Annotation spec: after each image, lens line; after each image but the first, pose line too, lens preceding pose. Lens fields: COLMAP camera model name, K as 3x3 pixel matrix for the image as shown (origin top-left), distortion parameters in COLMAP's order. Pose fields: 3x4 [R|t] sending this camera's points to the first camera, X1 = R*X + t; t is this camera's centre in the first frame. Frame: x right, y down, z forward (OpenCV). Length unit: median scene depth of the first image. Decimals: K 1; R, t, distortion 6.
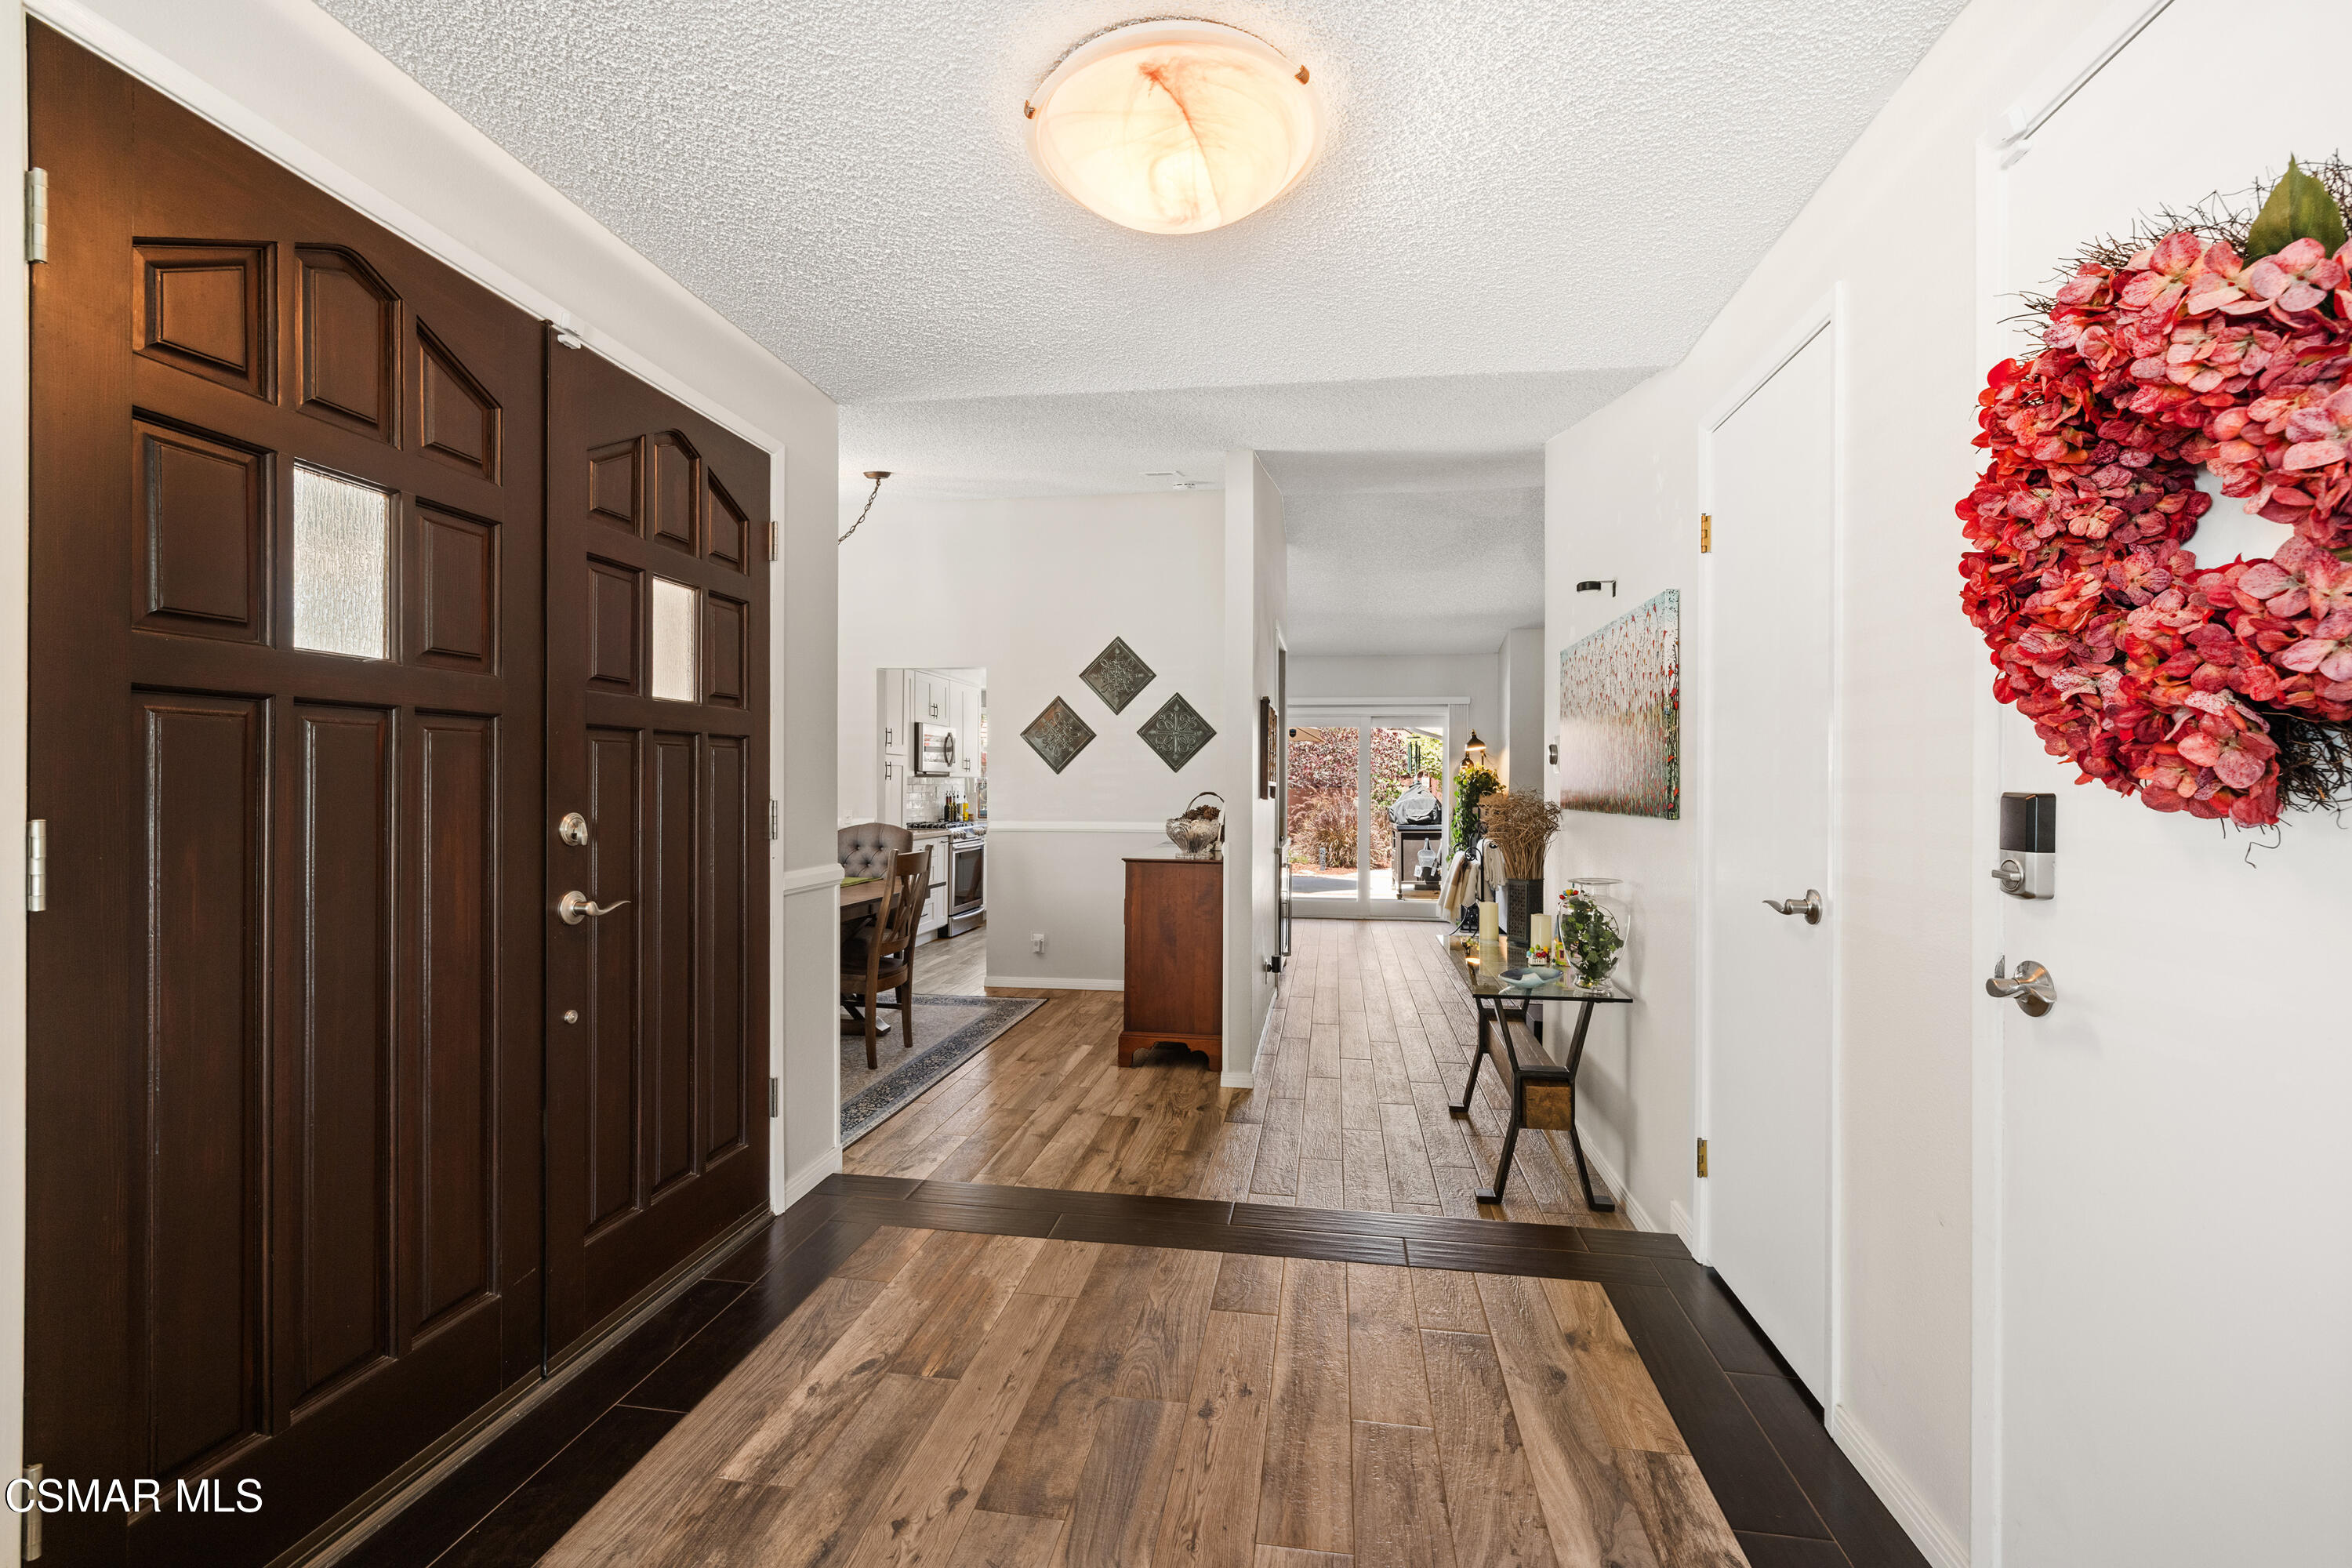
lens RADIAL K [[993.6, 0, 1179.6], [0, 993.6, 785.9], [0, 0, 1]] dist [0.000666, -0.000016]
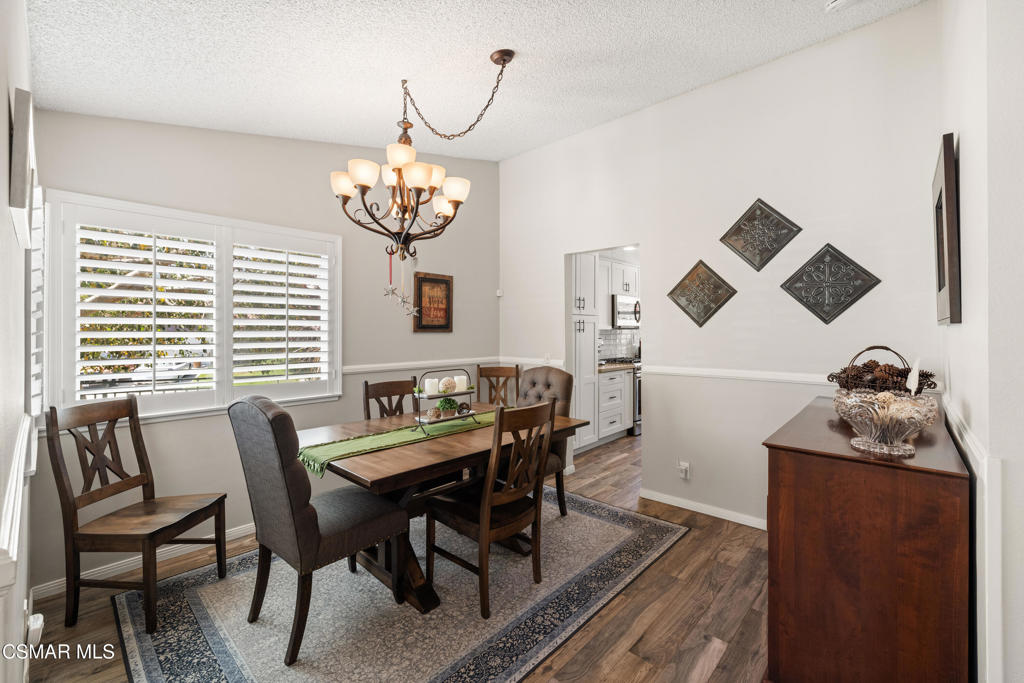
lens RADIAL K [[432.6, 0, 517.0], [0, 432.6, 330.6], [0, 0, 1]] dist [0.000666, -0.000016]
pose [[0.834858, -0.007558, -0.550414, -0.024594], [0.004966, 0.999968, -0.006198, -0.006057], [0.550444, 0.002441, 0.834869, 0.472455]]
